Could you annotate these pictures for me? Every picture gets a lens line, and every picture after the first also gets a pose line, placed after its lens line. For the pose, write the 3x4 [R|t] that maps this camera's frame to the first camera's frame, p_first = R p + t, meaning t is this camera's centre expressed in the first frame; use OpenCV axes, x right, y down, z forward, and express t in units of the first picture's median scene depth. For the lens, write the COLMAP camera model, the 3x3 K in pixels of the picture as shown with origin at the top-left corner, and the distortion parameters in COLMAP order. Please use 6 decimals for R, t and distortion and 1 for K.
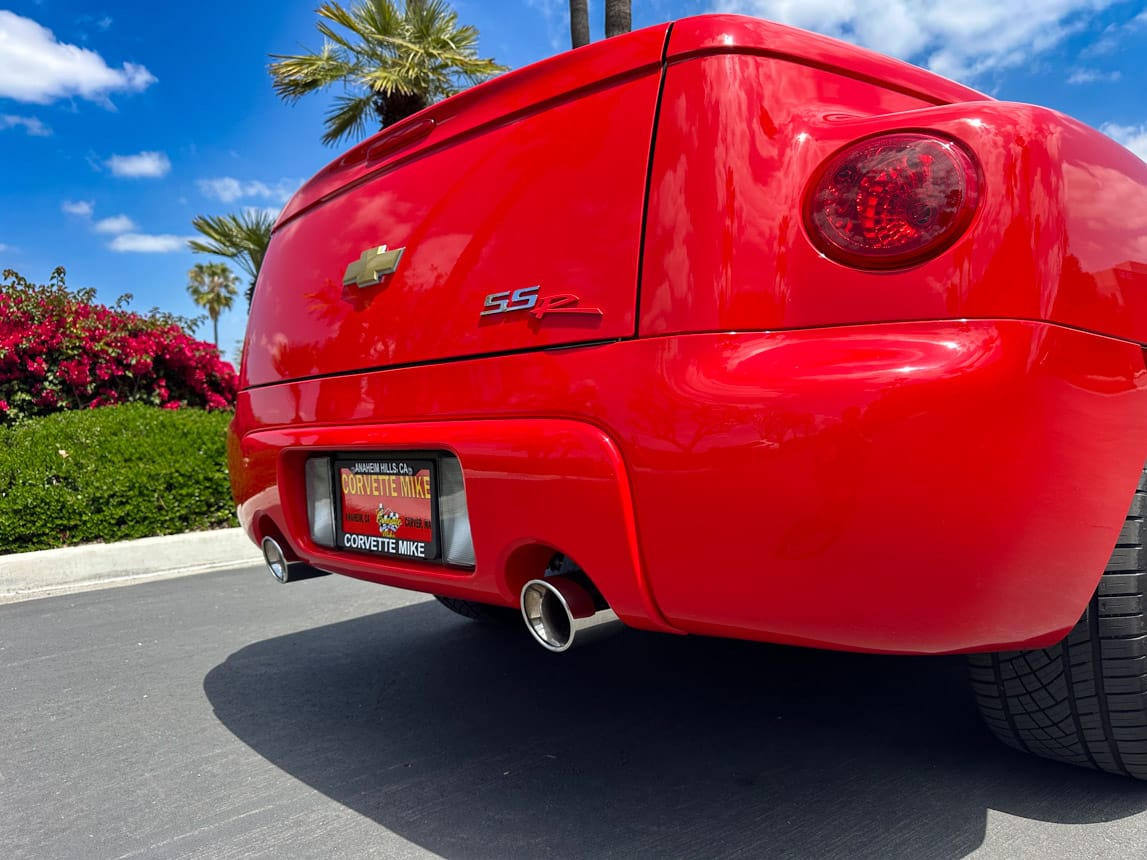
lens RADIAL K [[828.0, 0, 573.5], [0, 828.0, 430.0], [0, 0, 1]] dist [0.004957, -0.004724]
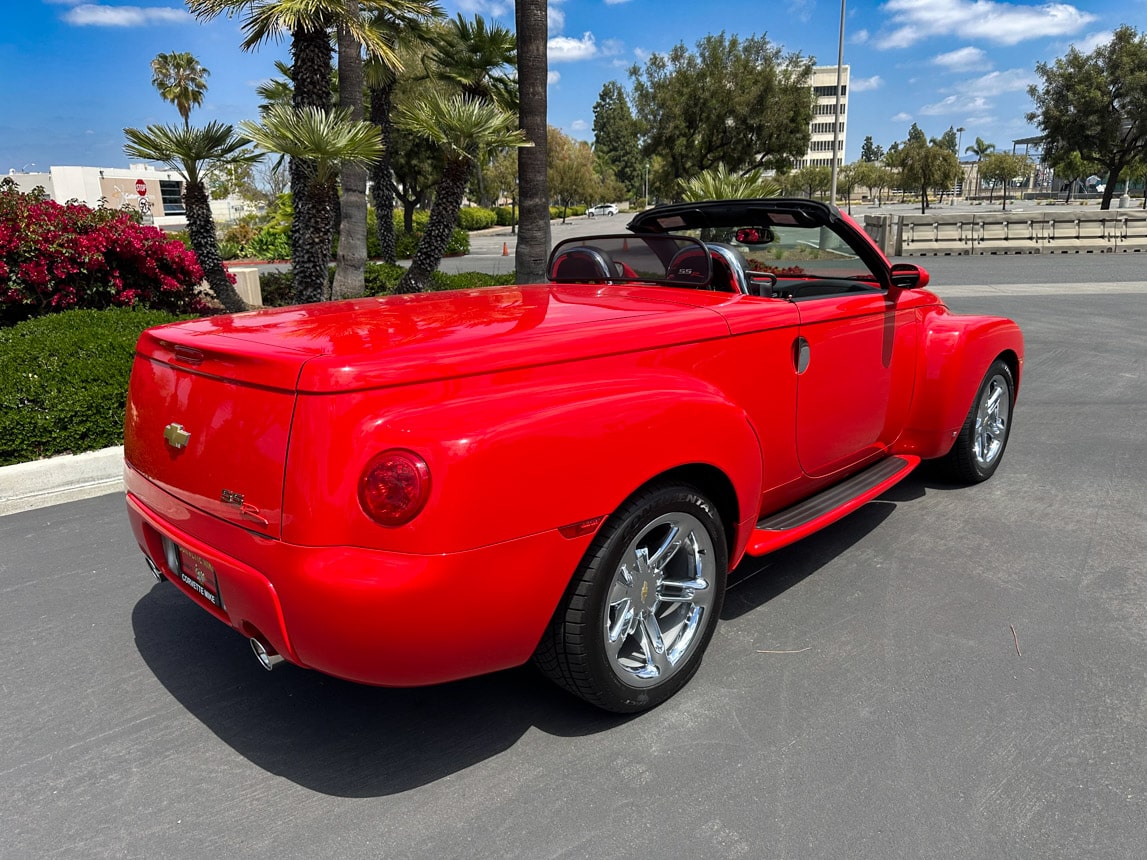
lens RADIAL K [[813.3, 0, 571.9], [0, 813.3, 429.4], [0, 0, 1]] dist [0.027518, -0.026394]
pose [[0.999871, 0.011828, 0.010856, 0.175799], [-0.014056, 0.971663, 0.235954, -0.199017], [-0.007758, -0.236076, 0.971704, -0.203387]]
